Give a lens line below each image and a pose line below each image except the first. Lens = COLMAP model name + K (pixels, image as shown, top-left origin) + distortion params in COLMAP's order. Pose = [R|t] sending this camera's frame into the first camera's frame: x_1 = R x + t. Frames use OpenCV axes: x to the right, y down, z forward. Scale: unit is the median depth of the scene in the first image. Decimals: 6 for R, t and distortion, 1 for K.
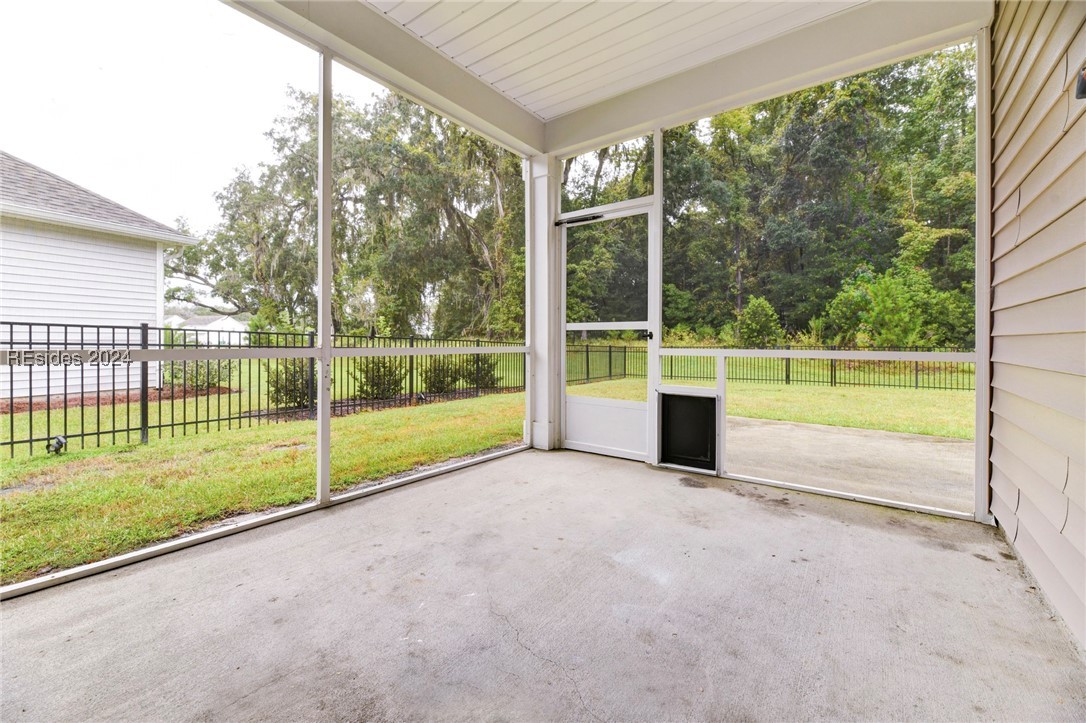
lens RADIAL K [[440.0, 0, 548.3], [0, 440.0, 350.8], [0, 0, 1]] dist [-0.002581, -0.000609]
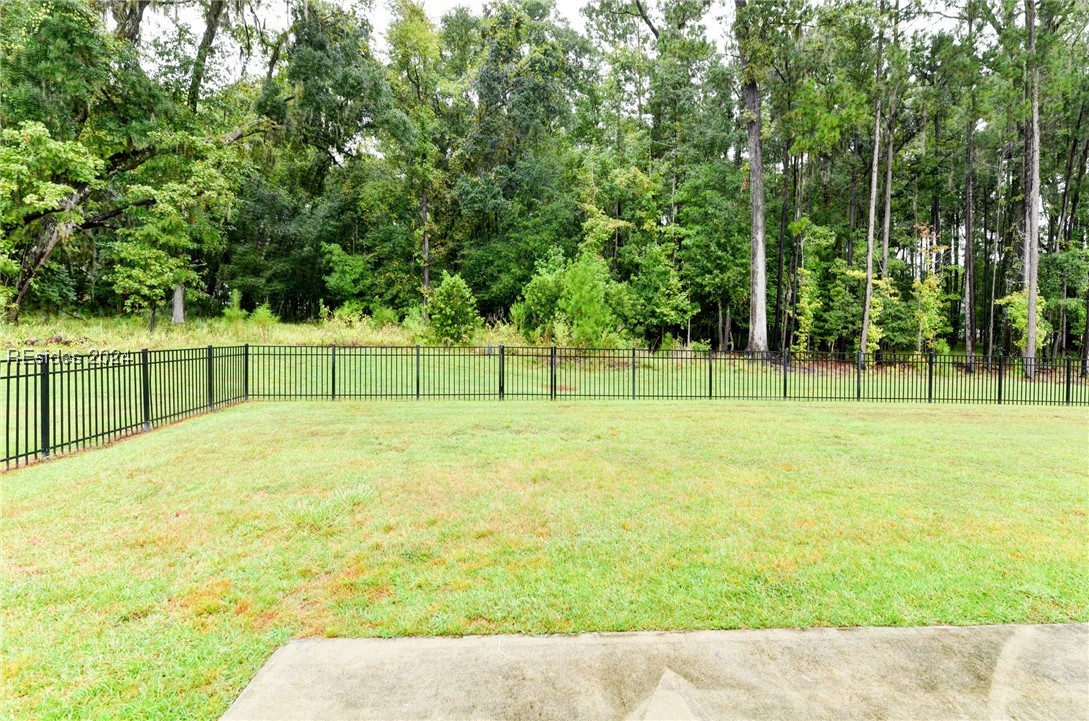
lens RADIAL K [[484.9, 0, 548.2], [0, 484.9, 351.2], [0, 0, 1]] dist [0.000857, -0.000348]
pose [[0.777756, -0.021287, 0.628206, 0.062062], [-0.013838, 0.998604, 0.050971, -0.028122], [-0.628414, -0.048336, 0.776376, 0.201716]]
